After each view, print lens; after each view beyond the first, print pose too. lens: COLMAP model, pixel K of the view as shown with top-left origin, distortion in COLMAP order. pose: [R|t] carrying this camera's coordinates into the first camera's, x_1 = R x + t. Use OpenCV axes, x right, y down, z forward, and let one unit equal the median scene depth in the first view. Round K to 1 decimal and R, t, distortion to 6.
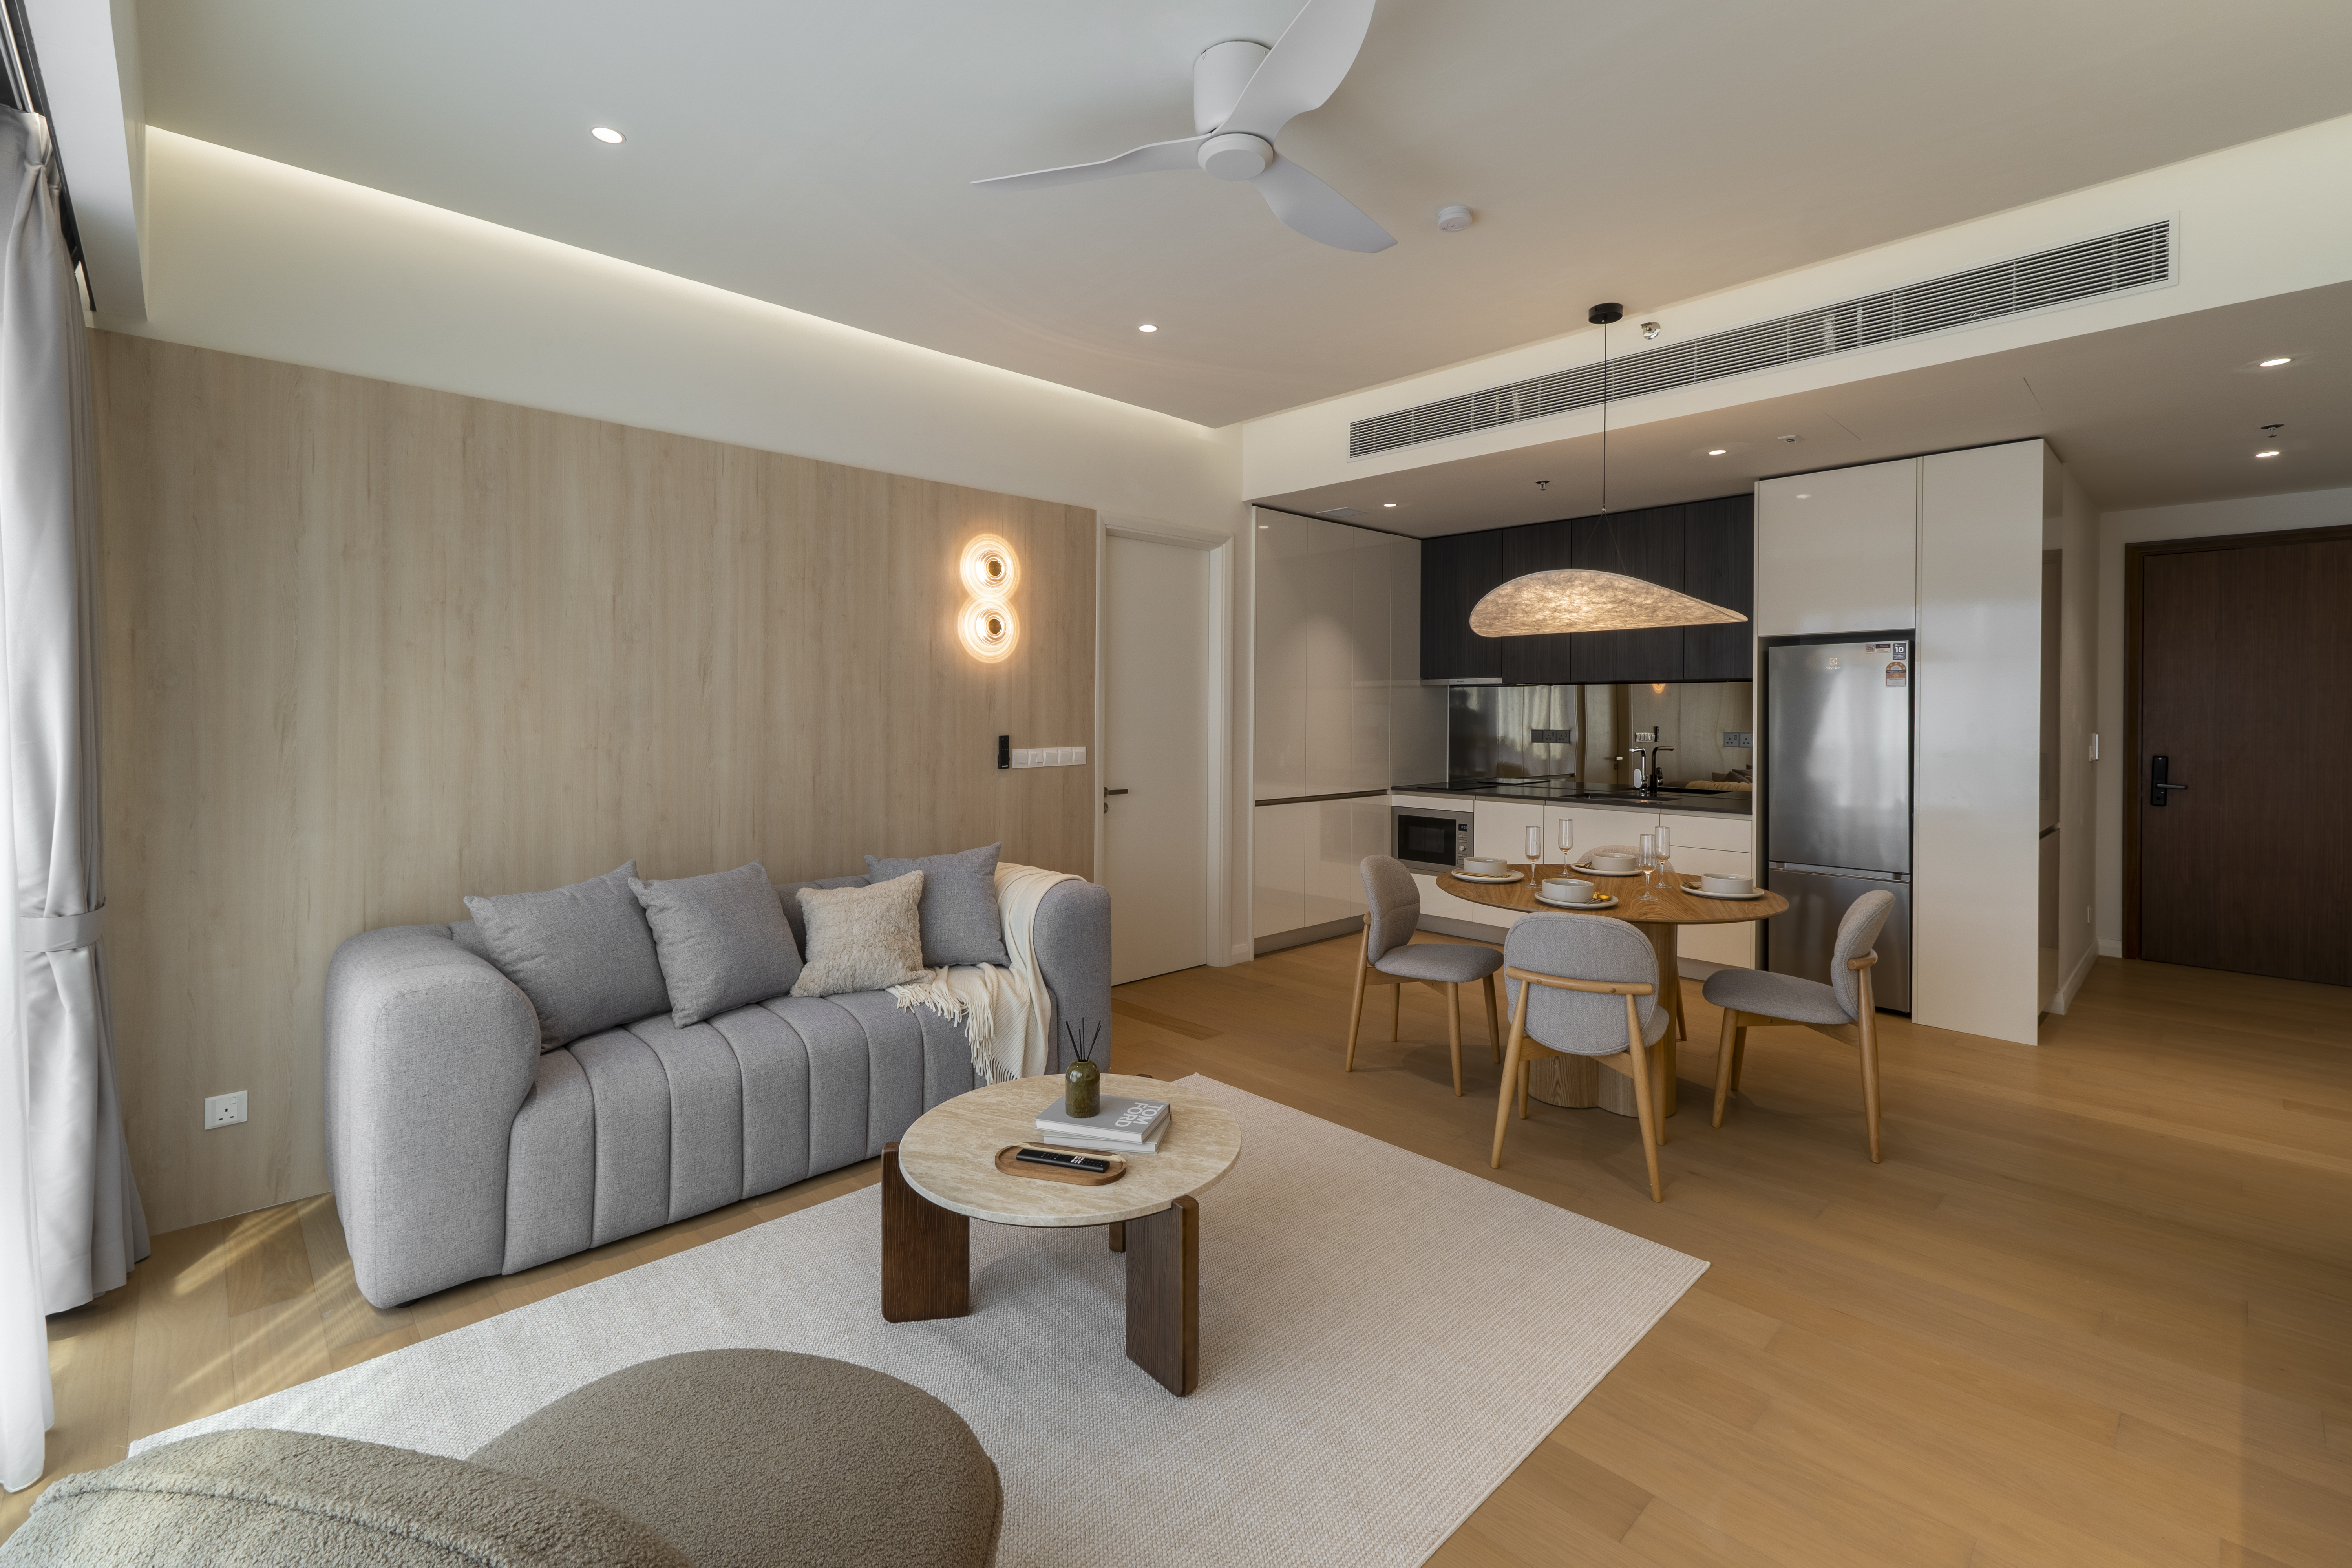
lens RADIAL K [[1028.1, 0, 1180.8], [0, 1028.1, 722.2], [0, 0, 1]] dist [0.011615, -0.000076]
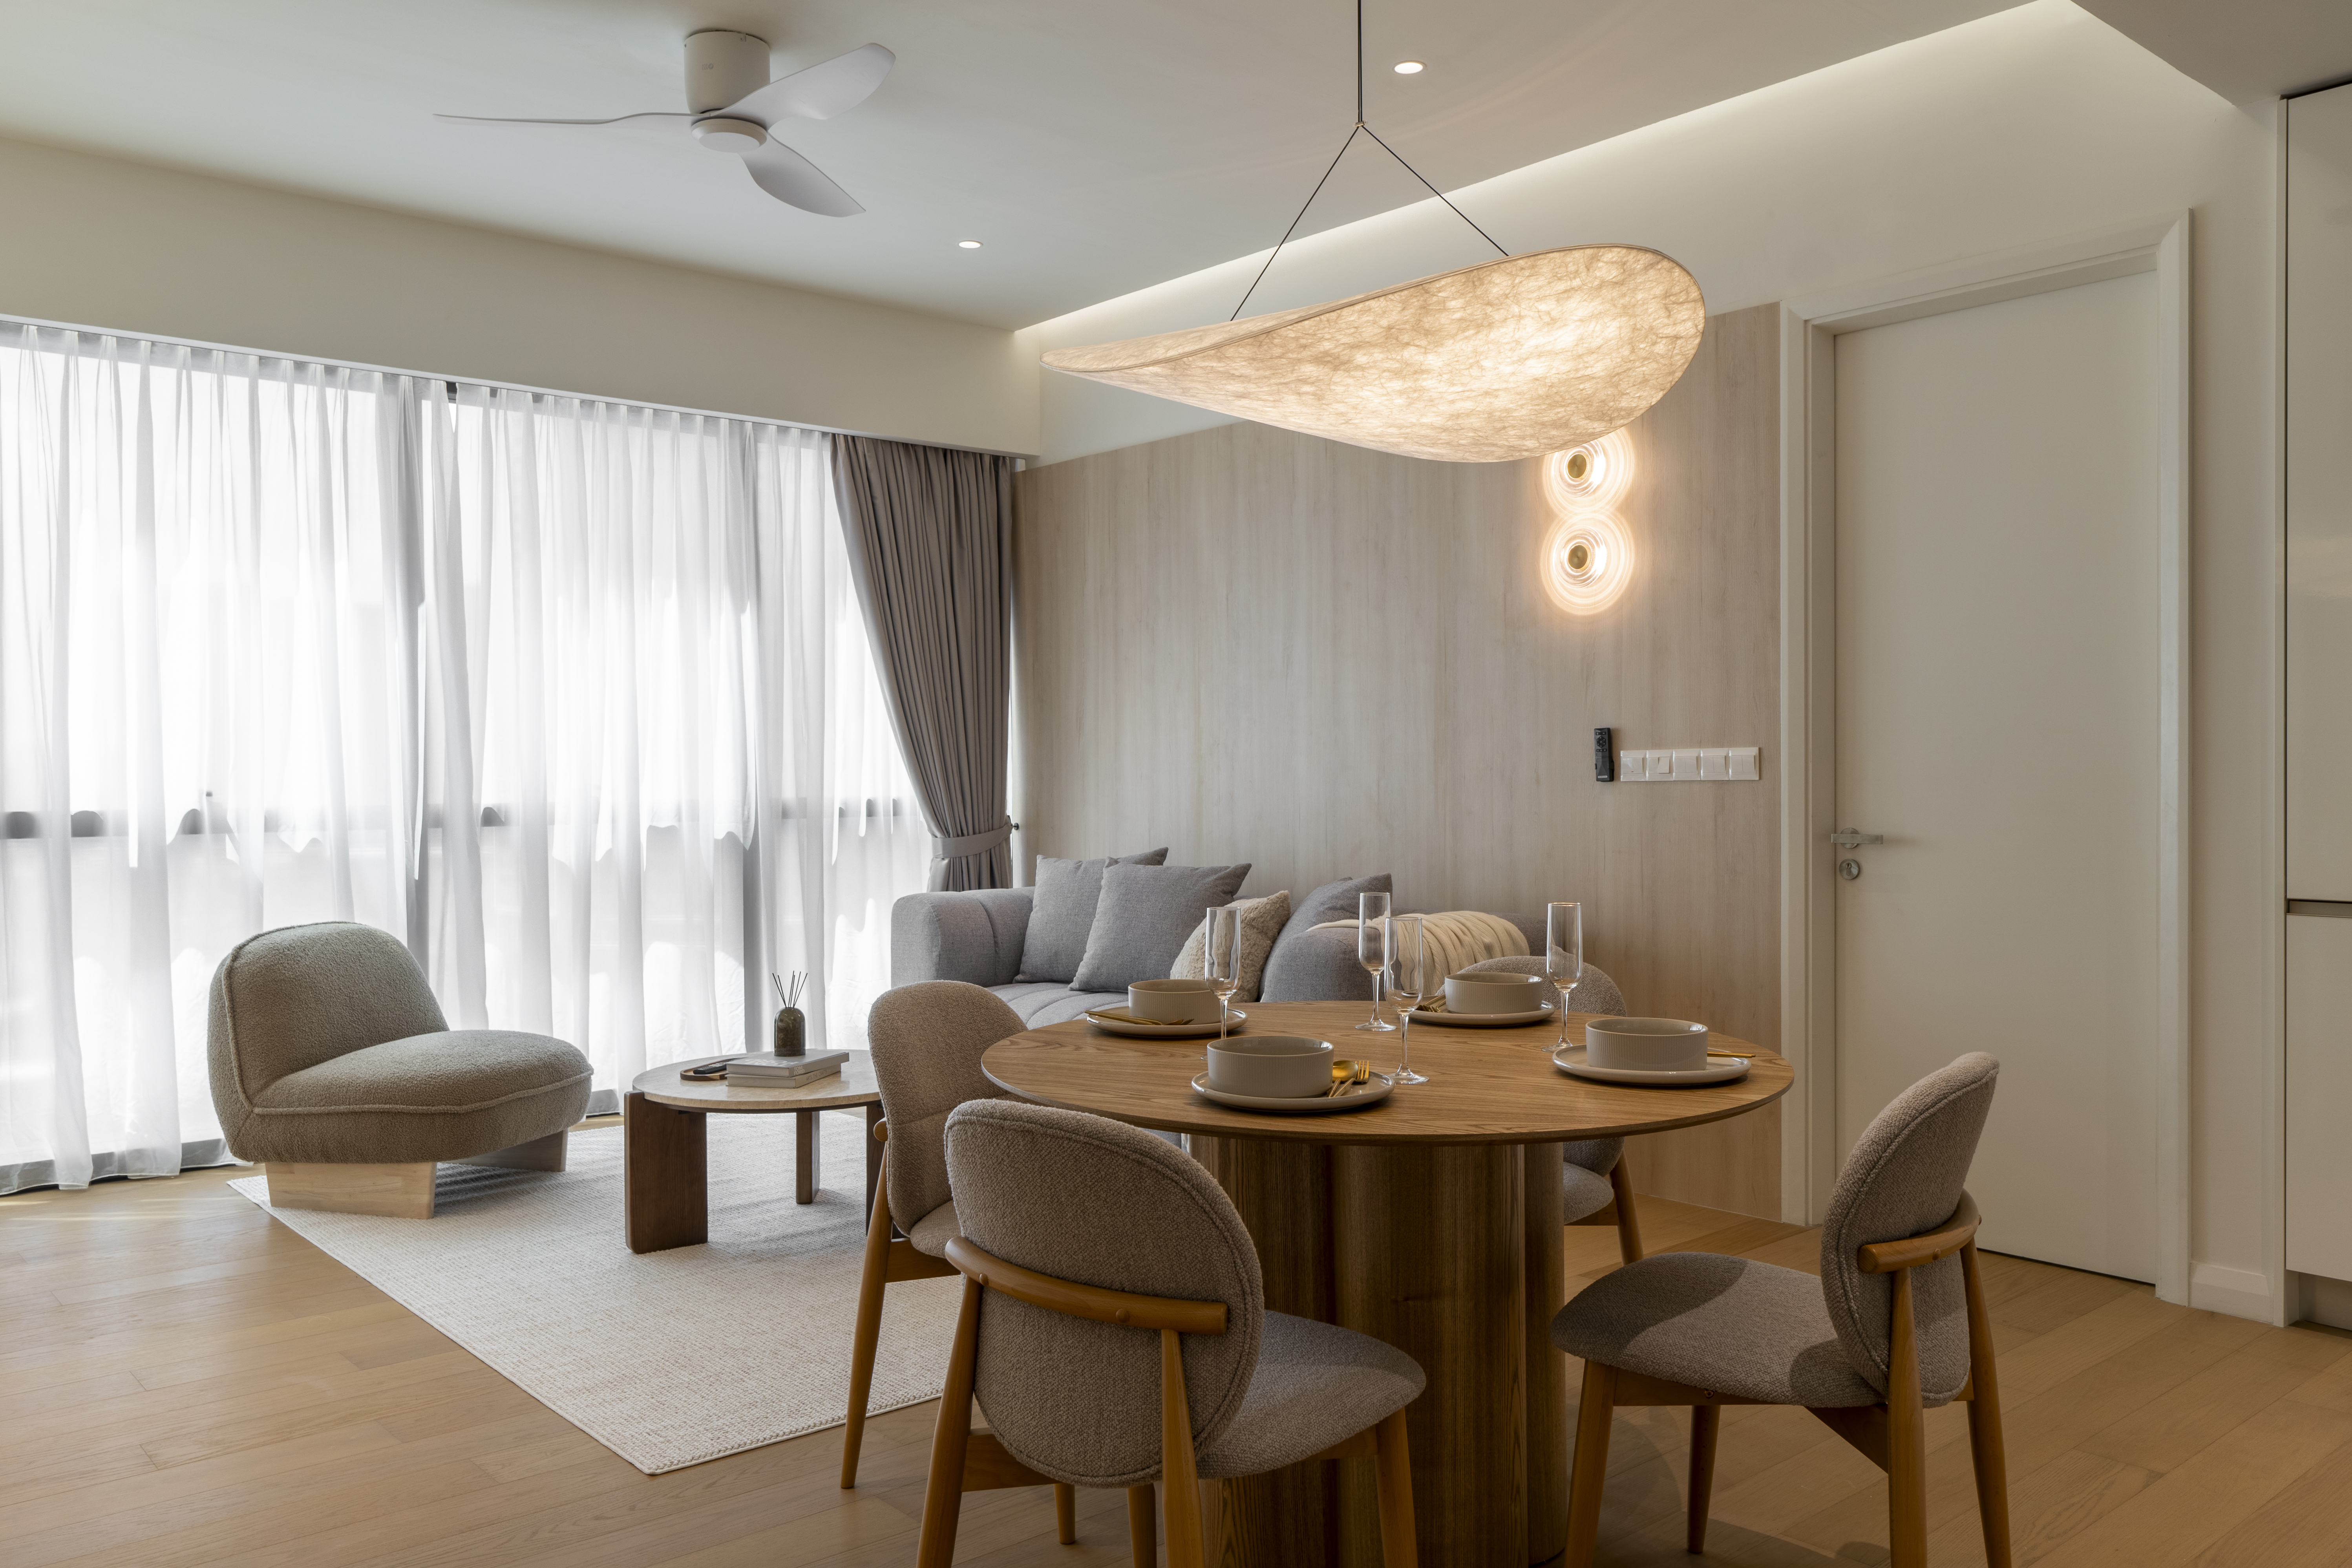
lens RADIAL K [[1793.9, 0, 1153.7], [0, 1793.9, 803.3], [0, 0, 1]] dist [0.001667, 0.001314]
pose [[-0.067781, 0.010913, -0.997641, 0.942478], [-0.008163, 0.999901, 0.011493, 0.048810], [0.997667, 0.008923, -0.067685, 0.807130]]
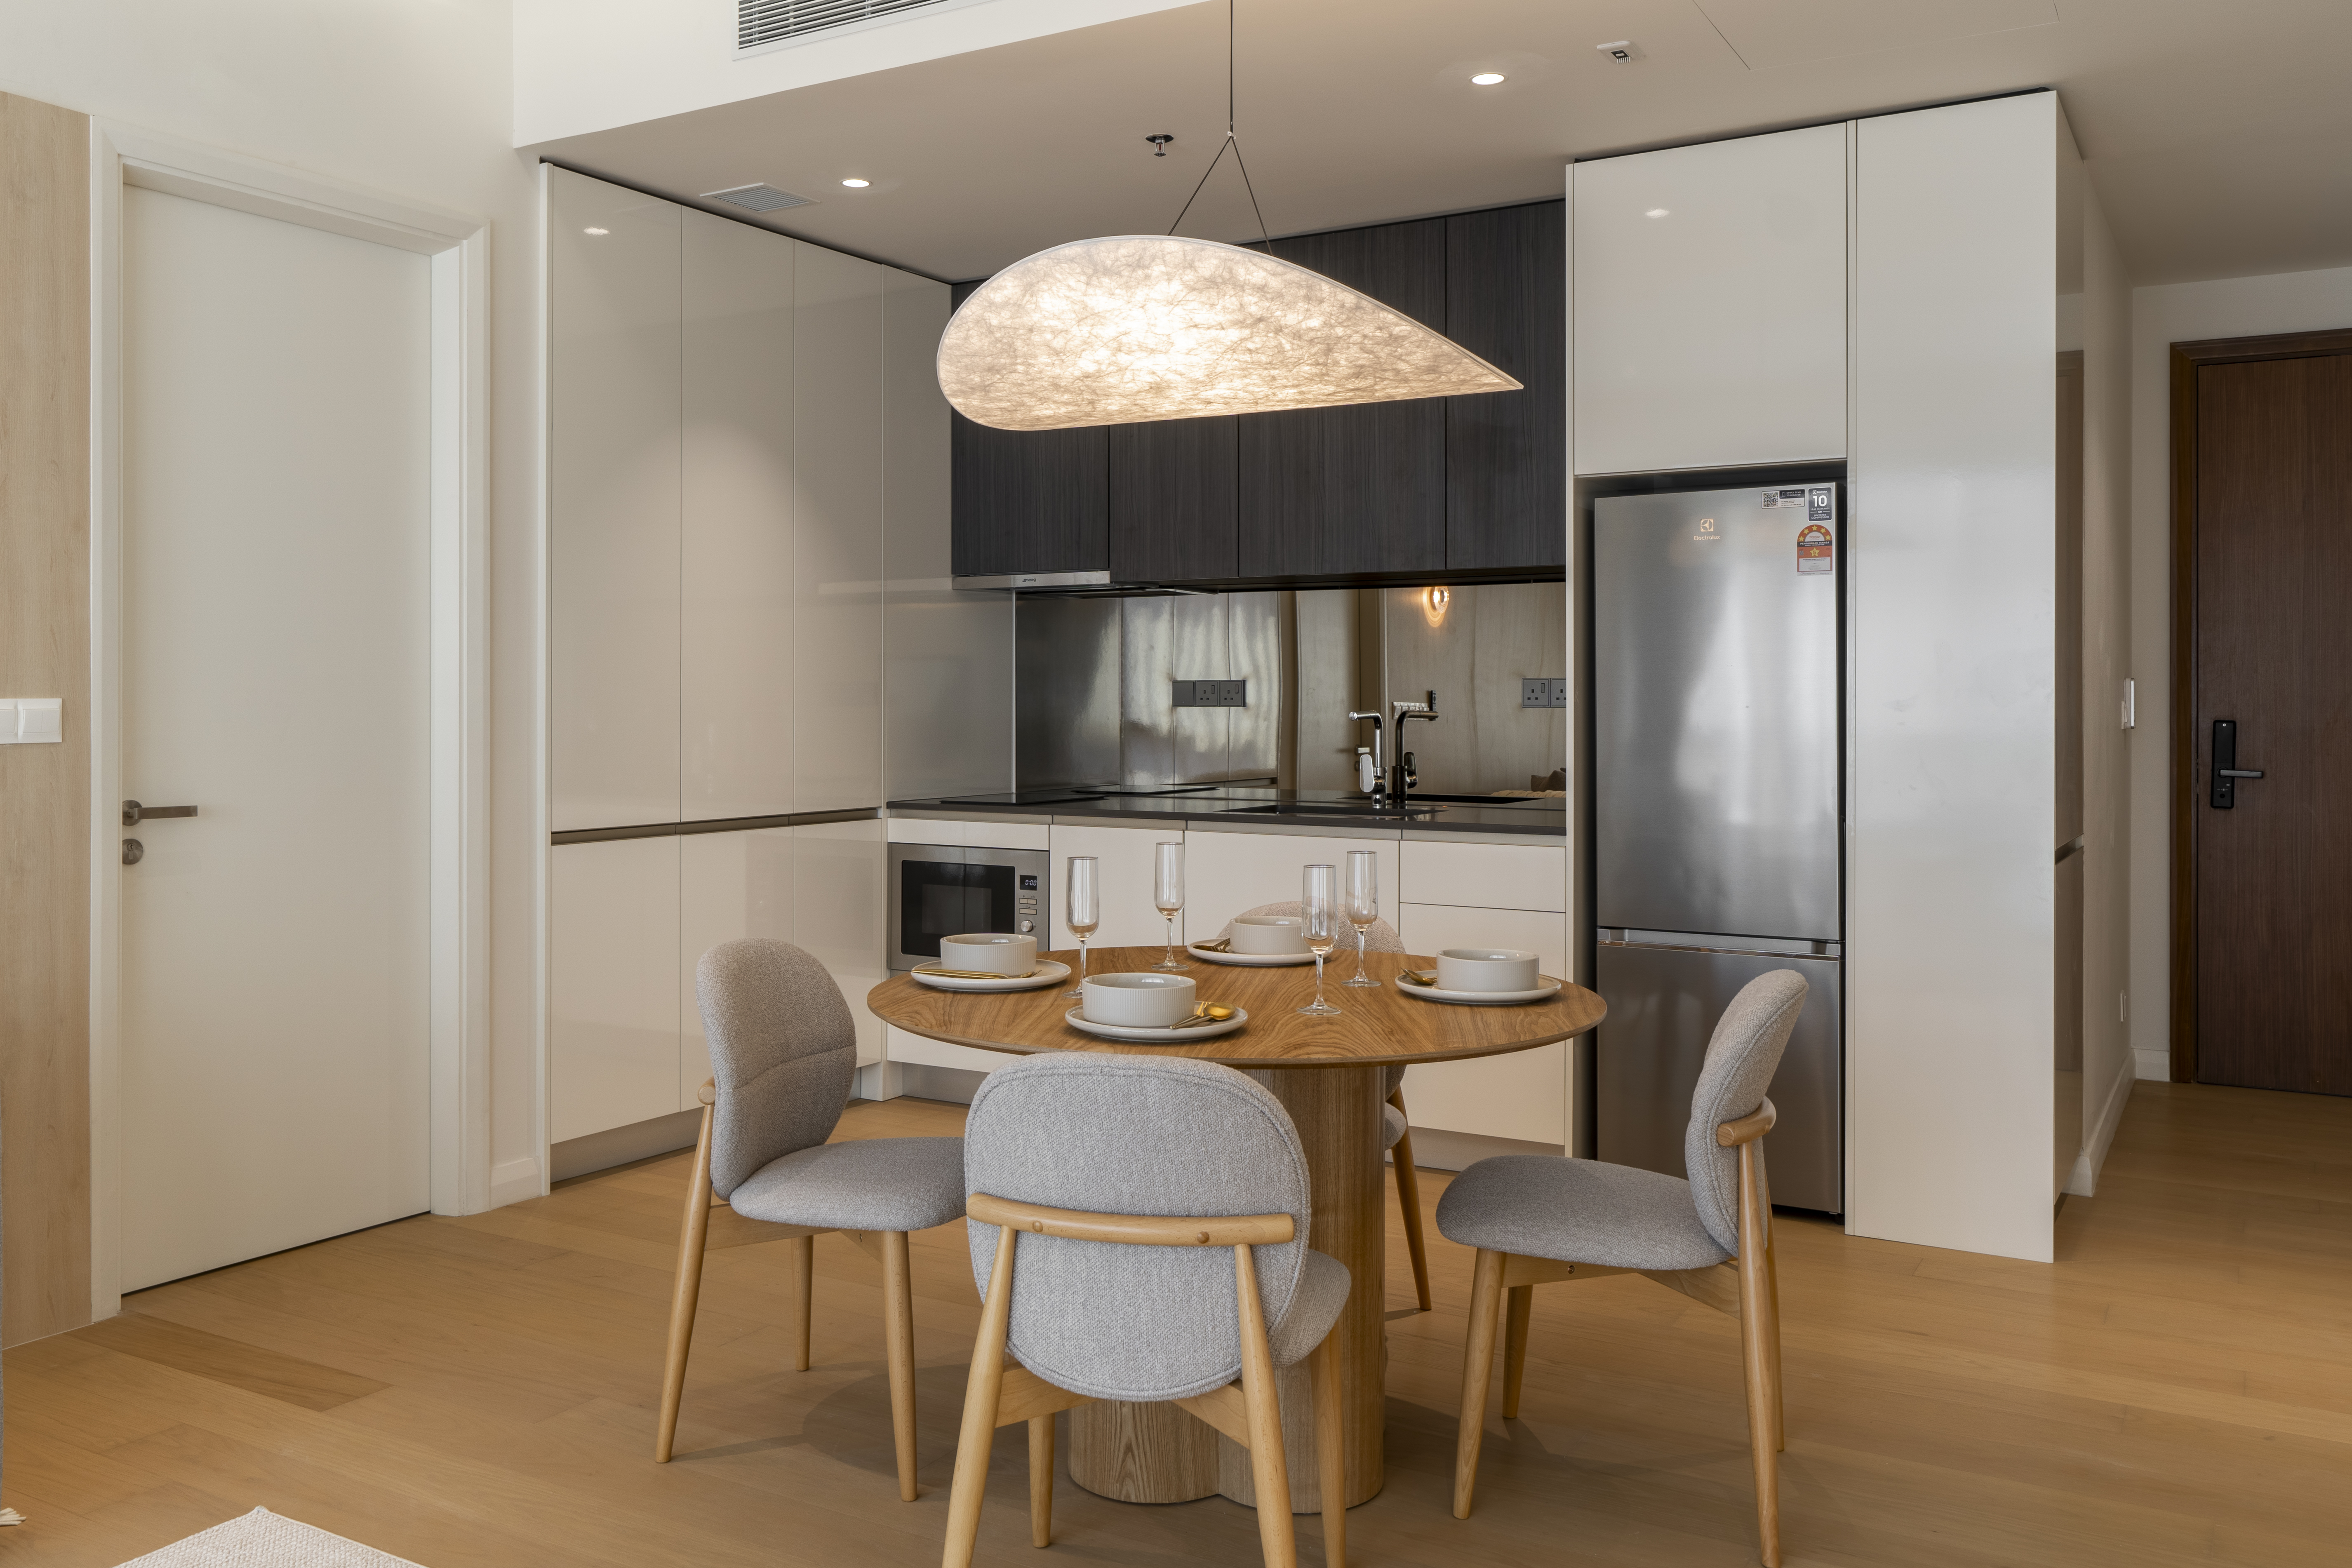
lens RADIAL K [[1912.2, 0, 1131.0], [0, 1912.2, 710.9], [0, 0, 1]] dist [0.004093, 0.002859]
pose [[0.967581, -0.003880, 0.252532, 0.133626], [0.004871, 0.999983, -0.003299, 0.035943], [-0.252514, 0.004422, 0.967583, 0.182029]]
